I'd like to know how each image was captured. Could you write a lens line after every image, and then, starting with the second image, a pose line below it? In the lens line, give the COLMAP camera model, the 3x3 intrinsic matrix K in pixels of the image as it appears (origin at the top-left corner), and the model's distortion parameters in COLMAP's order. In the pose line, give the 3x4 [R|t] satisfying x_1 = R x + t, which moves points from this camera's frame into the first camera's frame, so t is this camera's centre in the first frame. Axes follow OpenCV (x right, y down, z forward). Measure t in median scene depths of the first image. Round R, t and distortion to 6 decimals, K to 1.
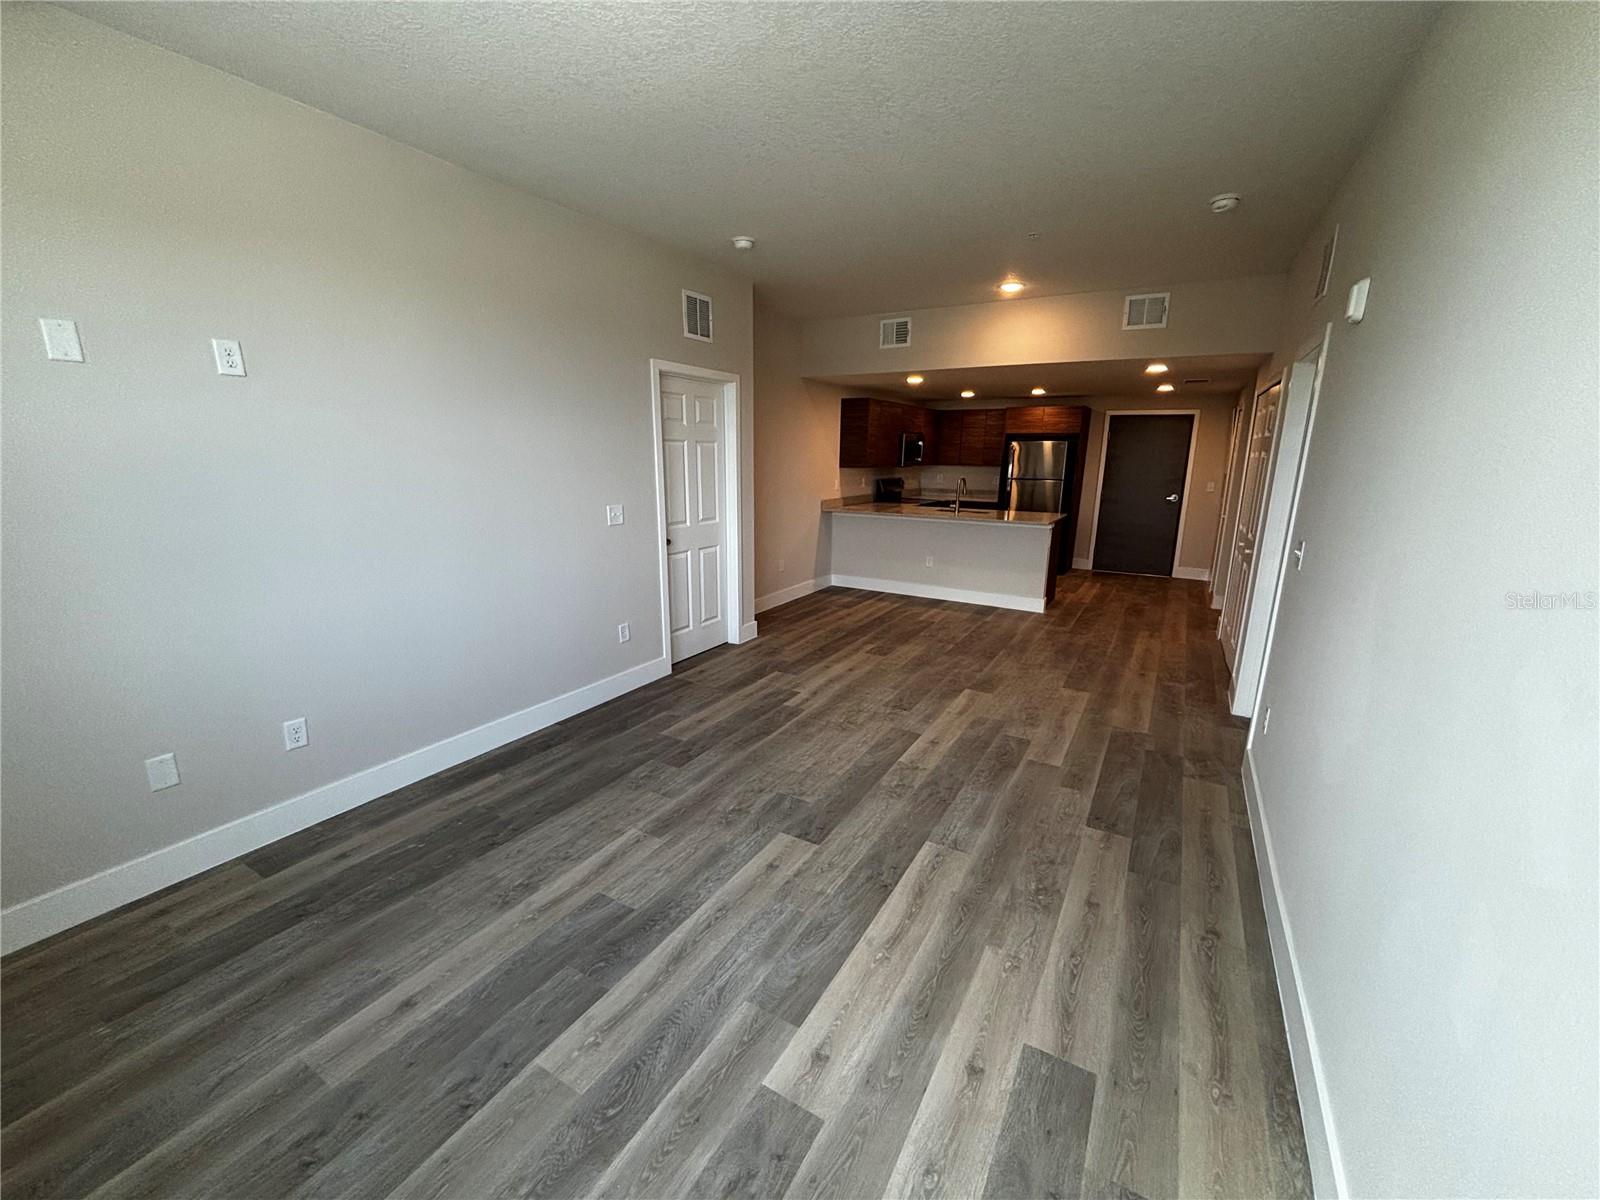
lens RADIAL K [[632.4, 0, 809.8], [0, 632.4, 586.9], [0, 0, 1]] dist [0.020482, -0.000190]
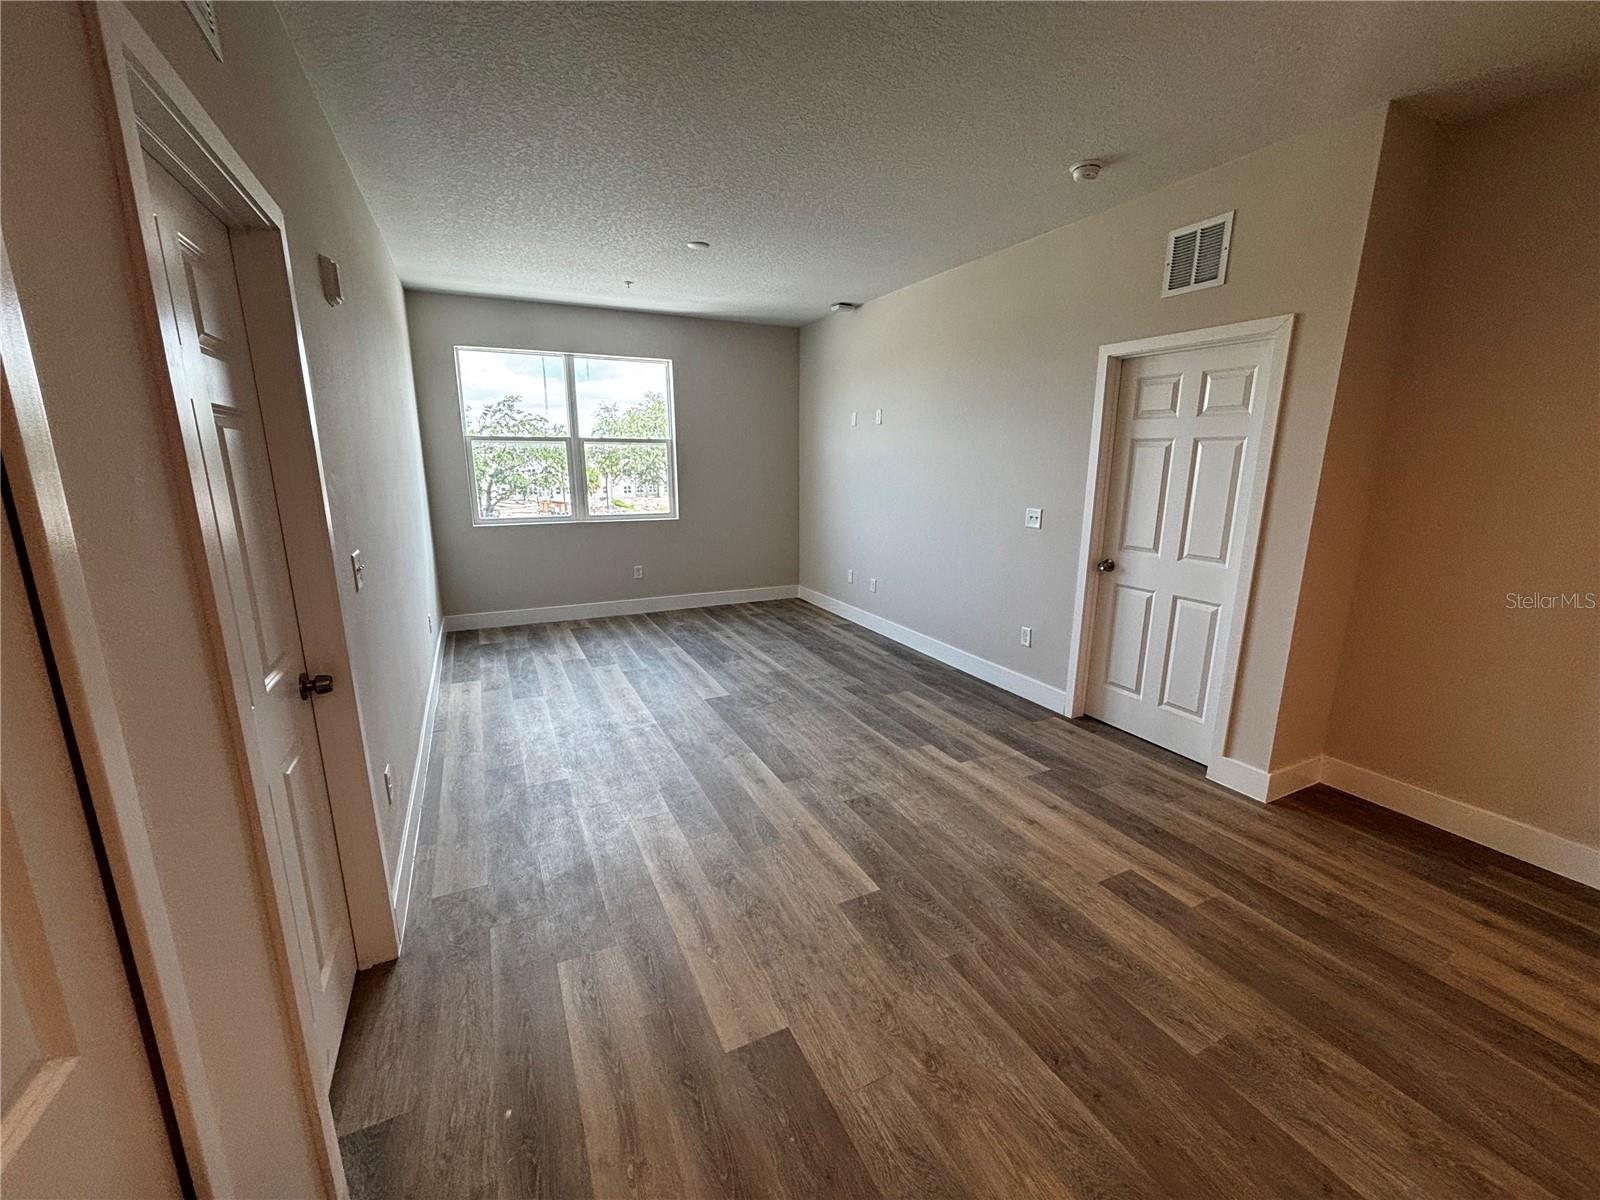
lens RADIAL K [[651.9, 0, 805.2], [0, 651.9, 598.0], [0, 0, 1]] dist [0.008089, -0.001841]
pose [[-0.548975, 0.164316, -0.819529, 0.783808], [-0.189027, 0.930677, 0.313225, -0.258553], [0.814184, 0.326865, -0.479858, 1.280829]]
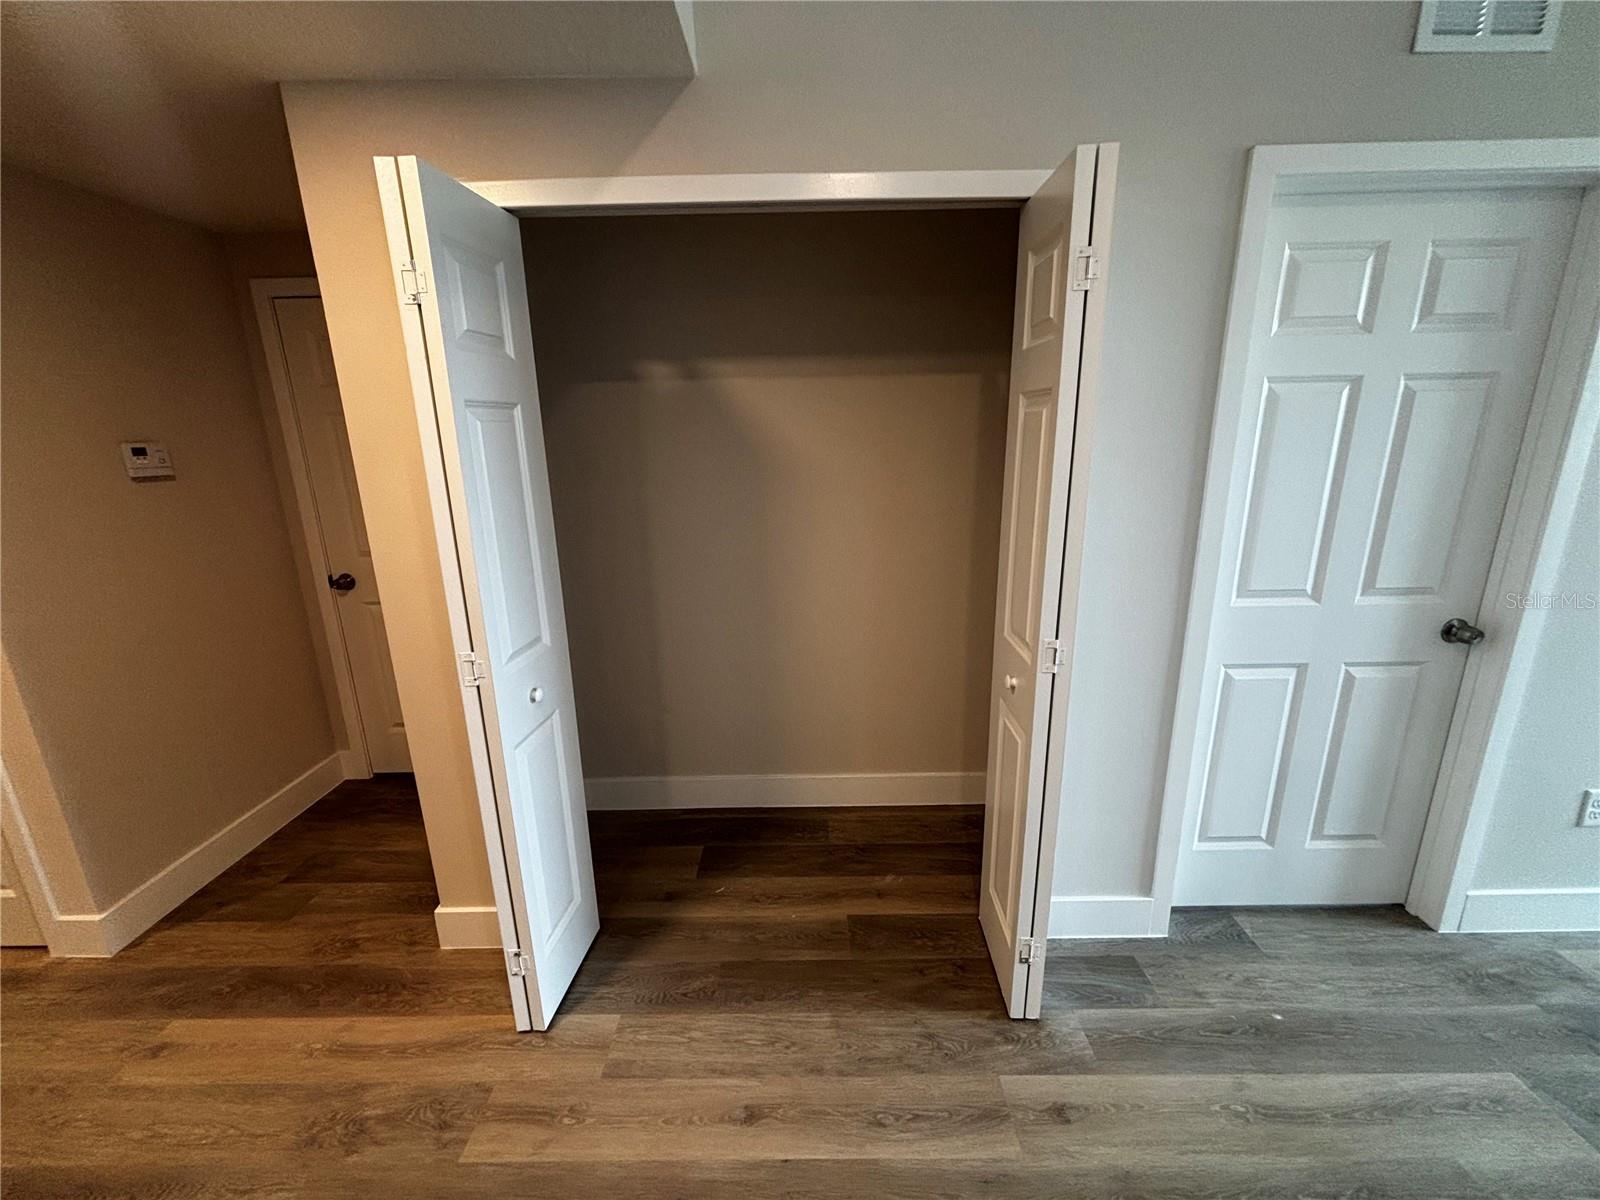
lens RADIAL K [[651.9, 0, 790.4], [0, 651.9, 596.7], [0, 0, 1]] dist [0.008089, -0.001841]
pose [[-0.489136, -0.221057, 0.843730, 0.451742], [0.202429, 0.912164, 0.356341, -0.290571], [-0.848392, 0.345095, -0.401423, 1.406498]]
